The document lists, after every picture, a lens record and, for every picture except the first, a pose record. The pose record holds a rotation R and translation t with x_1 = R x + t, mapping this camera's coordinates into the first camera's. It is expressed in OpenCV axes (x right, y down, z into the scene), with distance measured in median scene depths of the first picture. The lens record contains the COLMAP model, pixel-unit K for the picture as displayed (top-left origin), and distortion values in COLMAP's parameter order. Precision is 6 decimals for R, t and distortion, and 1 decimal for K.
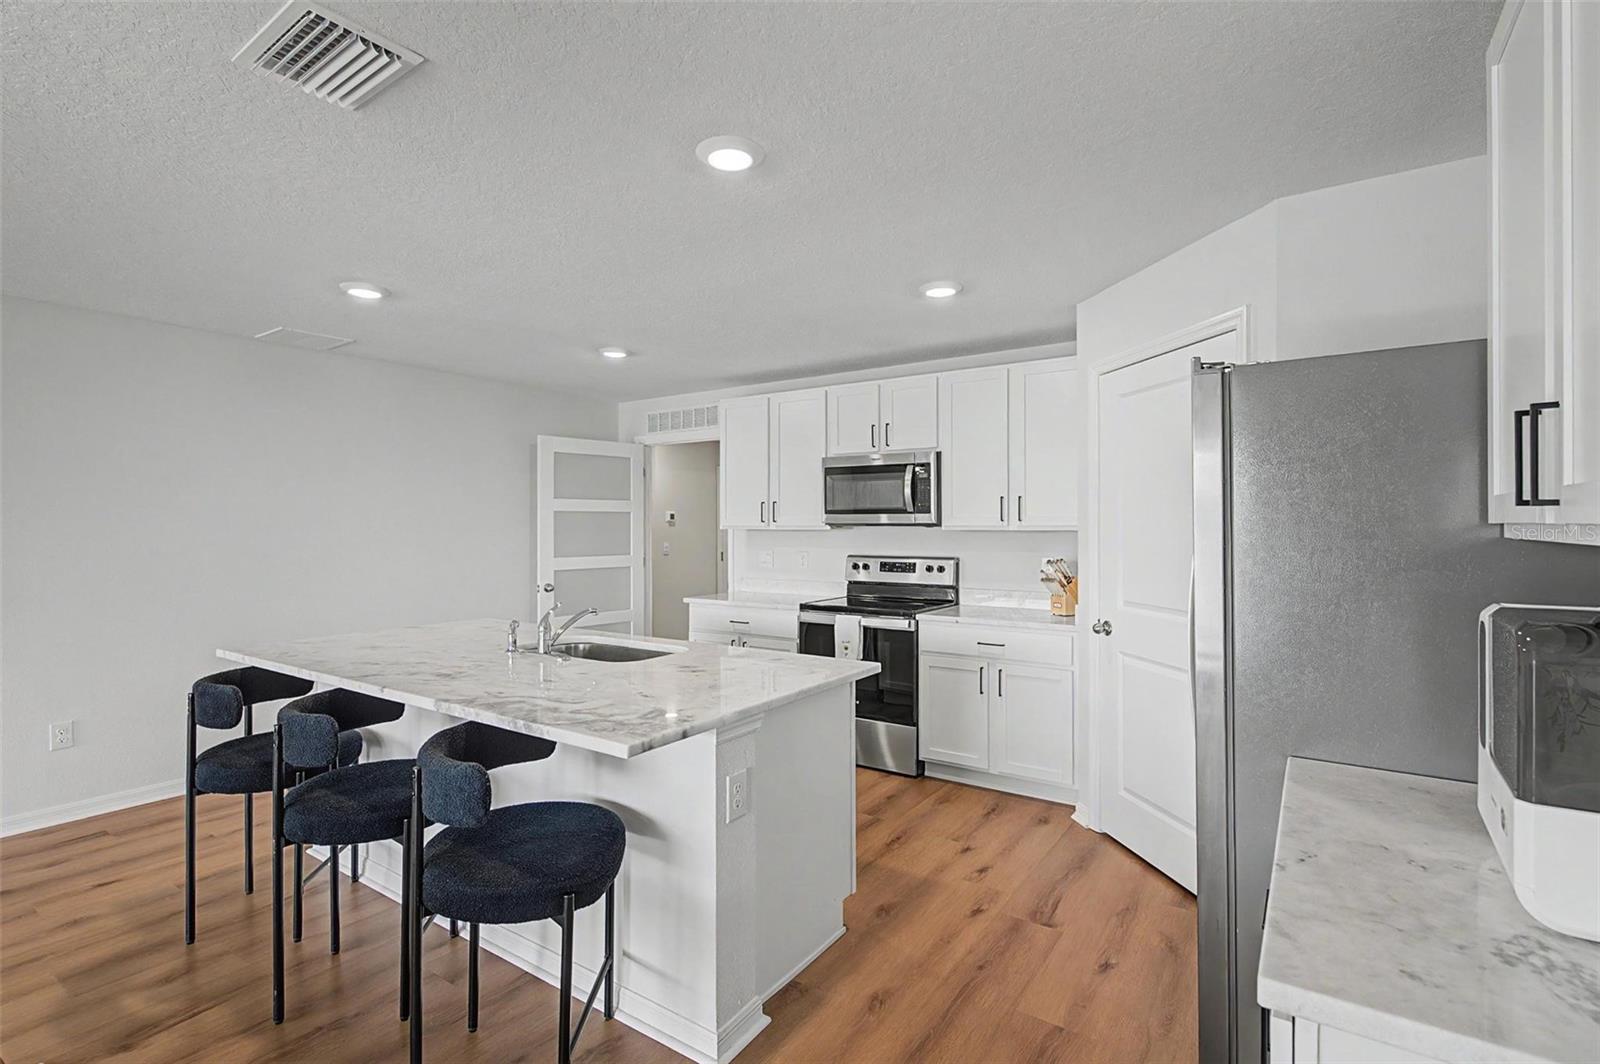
lens RADIAL K [[754.3, 0, 799.7], [0, 754.3, 530.4], [0, 0, 1]] dist [0.010432, -0.000007]
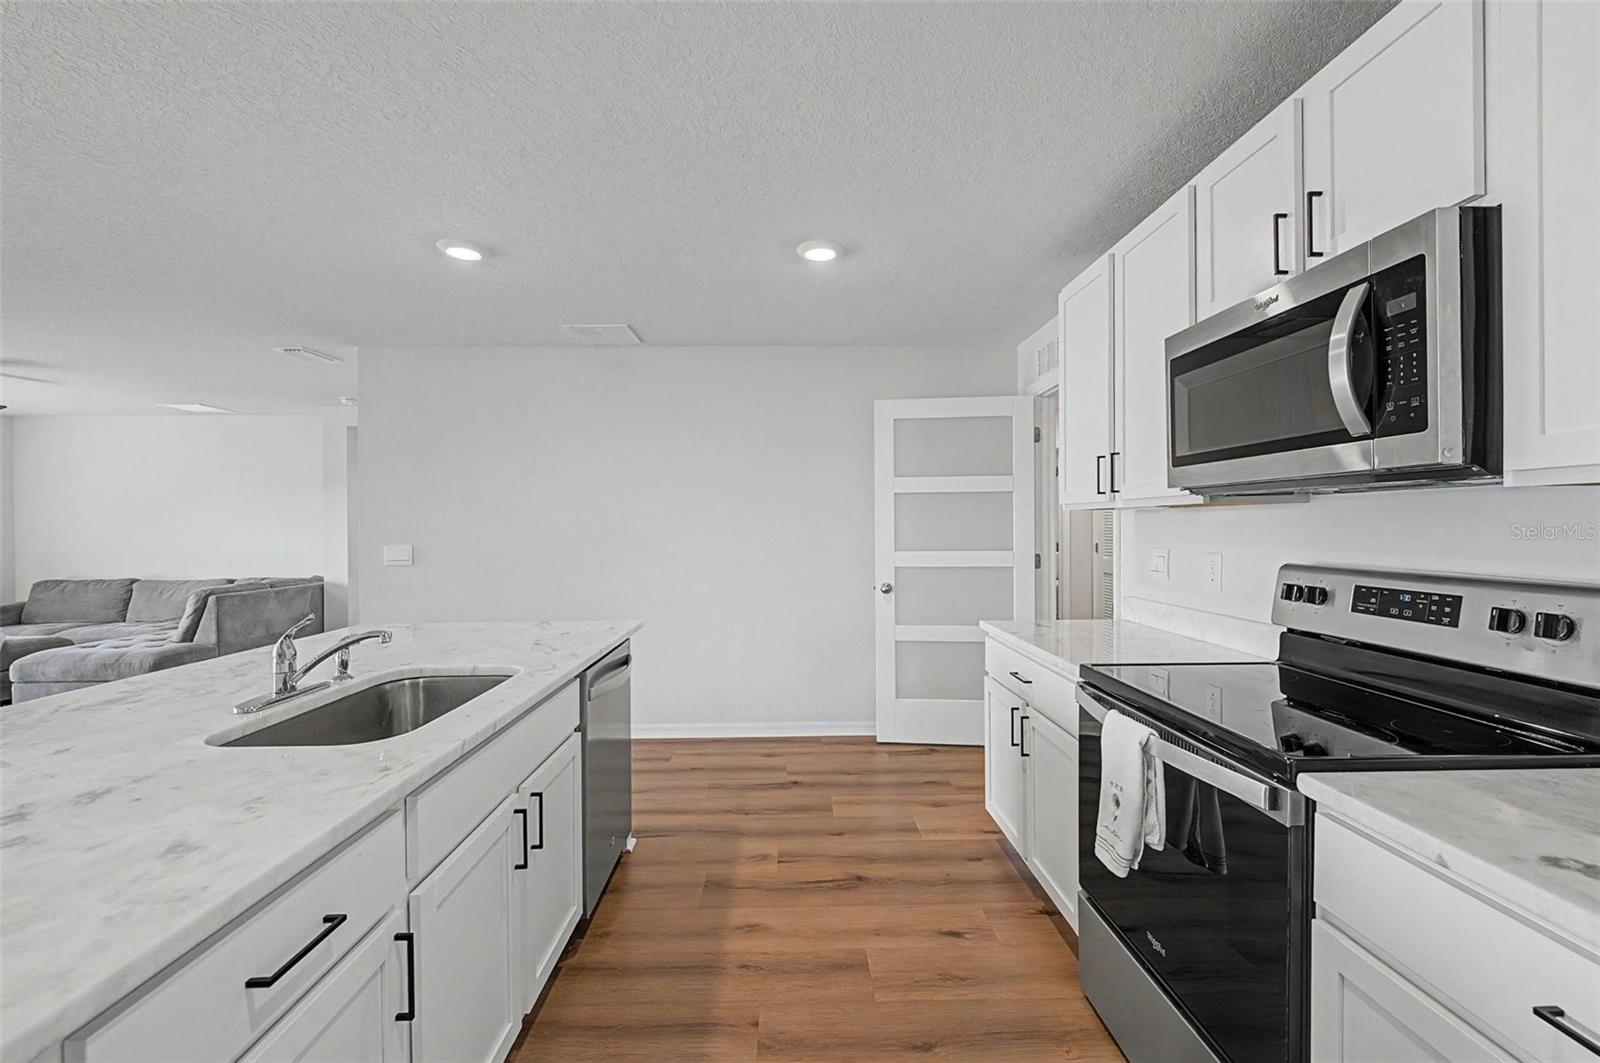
lens RADIAL K [[659.9, 0, 800.0], [0, 659.9, 531.5], [0, 0, 1]] dist [-0.007687, 0.000145]
pose [[0.583685, 0.003978, -0.811970, 0.222111], [0.002241, 0.999976, 0.006511, 0.012804], [0.811977, -0.005620, 0.583663, 0.619932]]
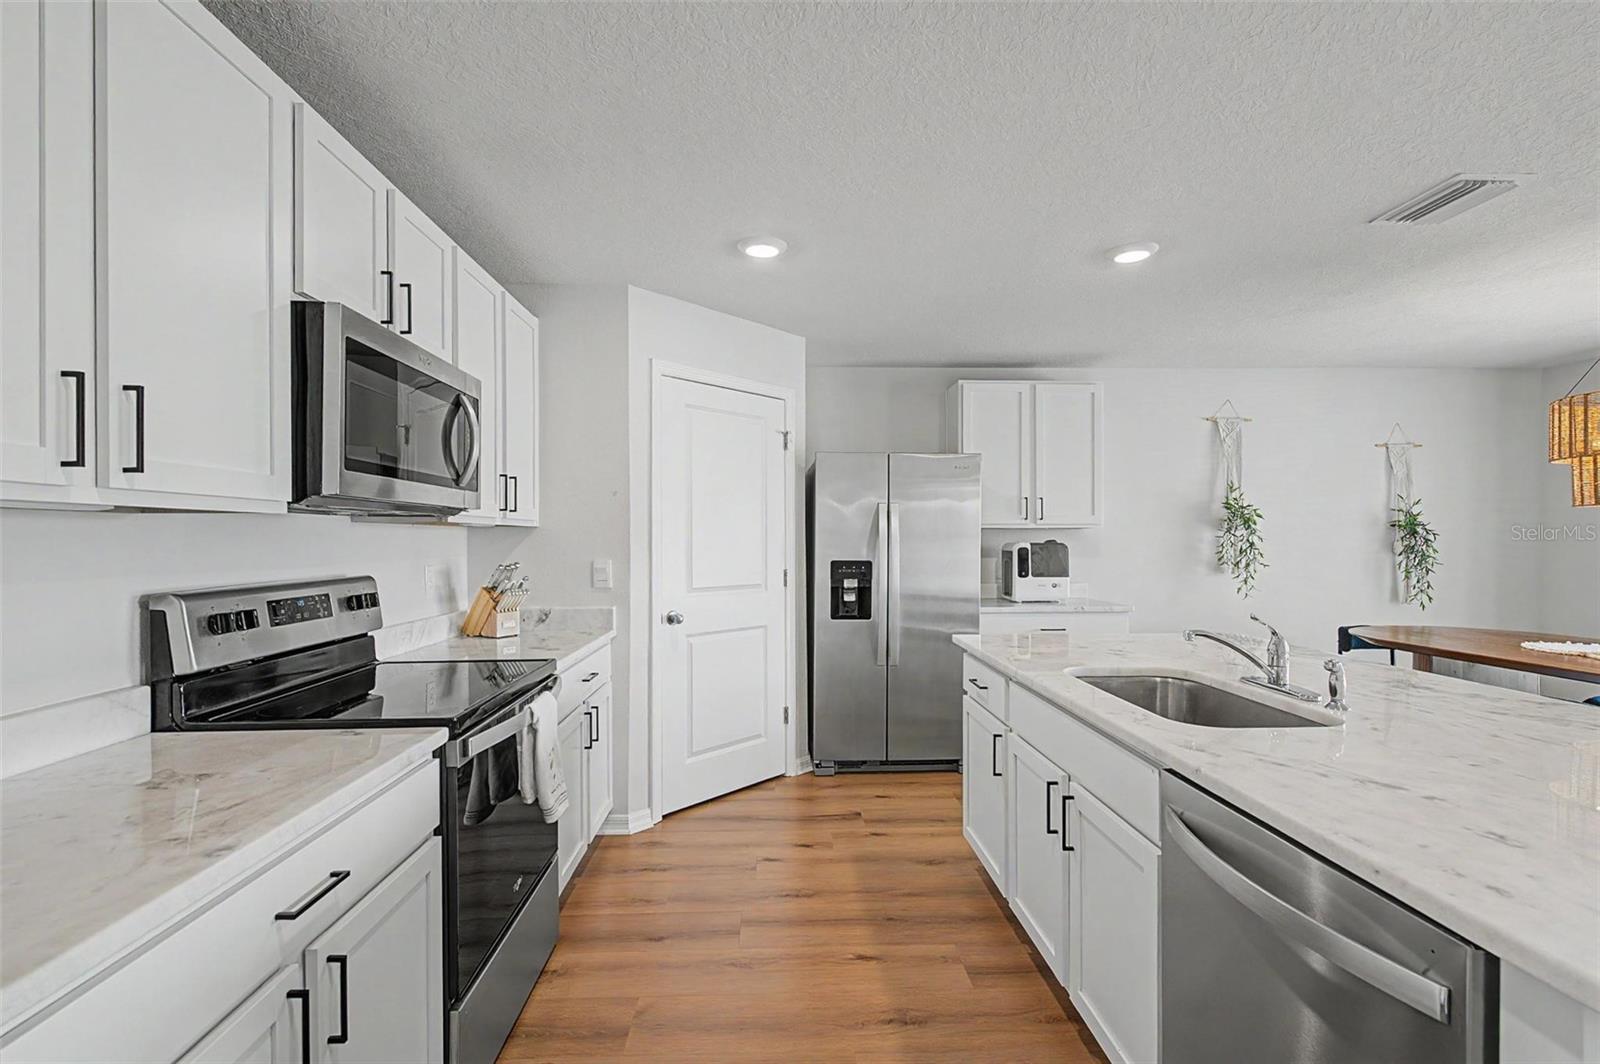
lens RADIAL K [[717.8, 0, 796.3], [0, 717.8, 537.7], [0, 0, 1]] dist [0.003631, 0.000192]
pose [[-0.595755, 0.002553, 0.803162, -0.368240], [0.008394, 0.999960, 0.003047, 0.010835], [-0.803123, 0.008557, -0.595752, 1.058791]]
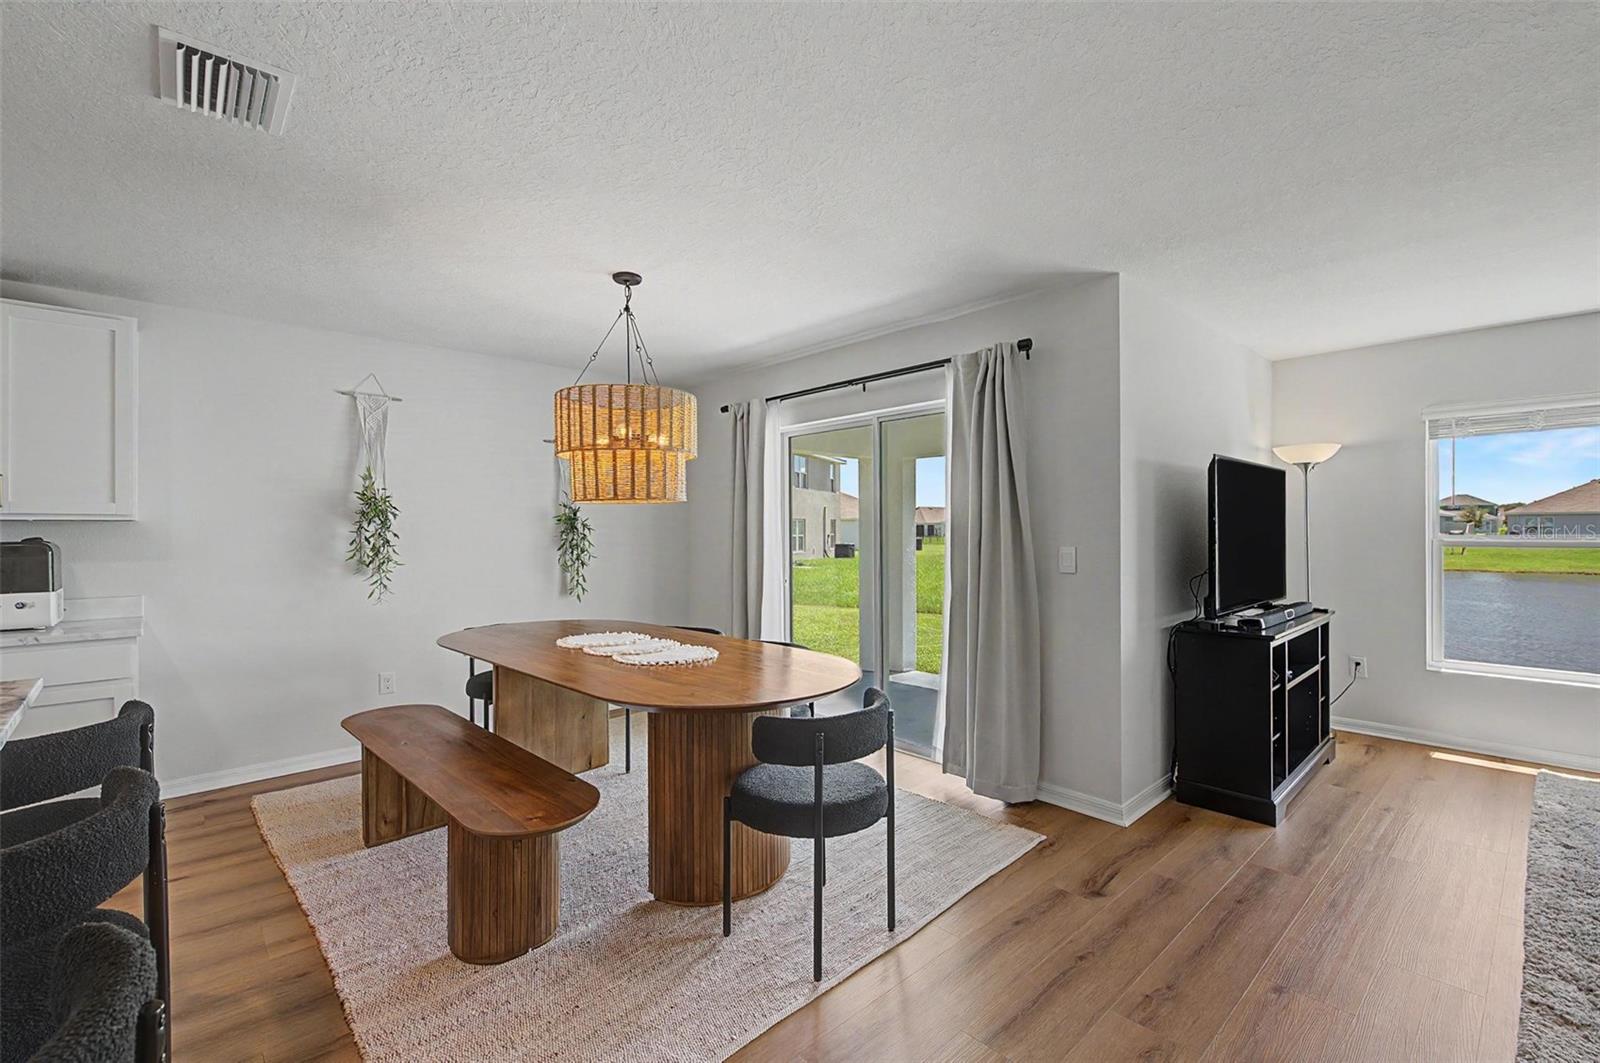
lens RADIAL K [[691.6, 0, 800.0], [0, 691.6, 531.5], [0, 0, 1]] dist [-0.001401, -0.000448]
pose [[-0.976662, 0.004953, 0.214725, -0.615720], [0.006984, 0.999938, 0.008703, 0.013609], [-0.214669, 0.009999, -0.976636, 0.665761]]
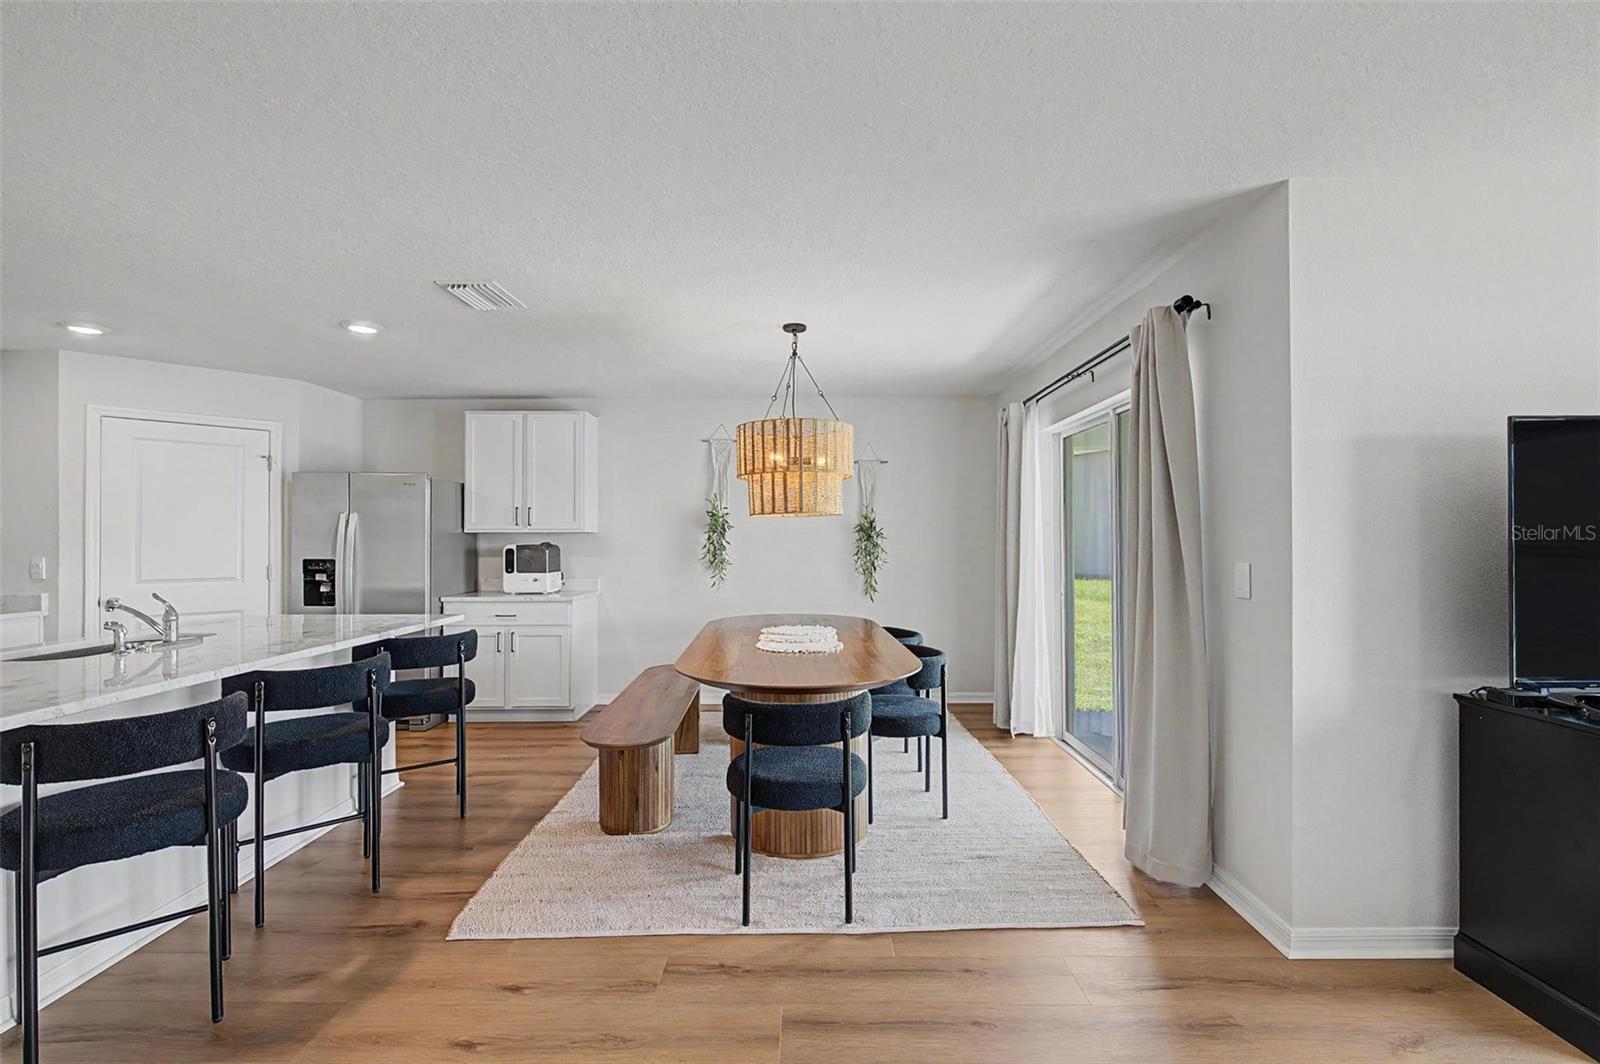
lens RADIAL K [[701.6, 0, 801.5], [0, 701.6, 535.3], [0, 0, 1]] dist [-0.001038, -0.000635]
pose [[-0.564493, 0.007334, 0.825406, -0.979818], [0.008523, 0.999959, -0.003056, 0.015338], [-0.825394, 0.005310, -0.564532, 0.498458]]
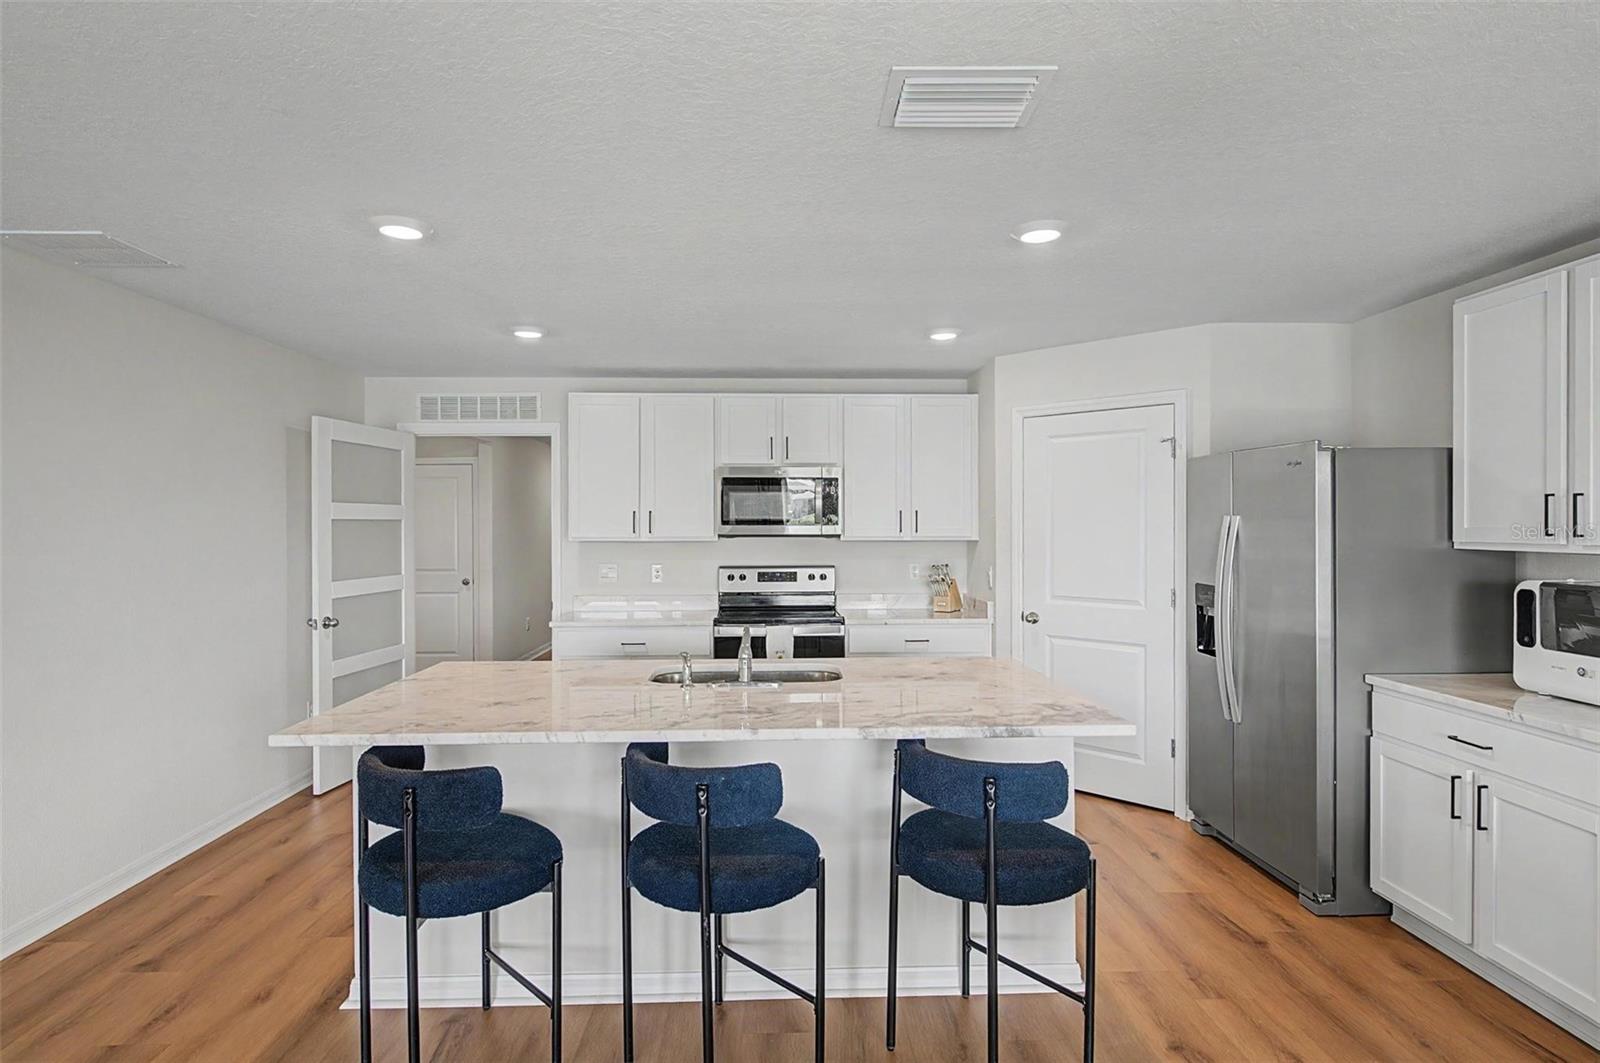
lens RADIAL K [[826.9, 0, 797.7], [0, 826.9, 526.7], [0, 0, 1]] dist [0.000253, -0.000038]
pose [[0.803191, -0.001753, 0.595719, -0.535994], [0.005164, 0.999979, -0.004021, -0.014915], [-0.595699, 0.006306, 0.803183, 0.087325]]
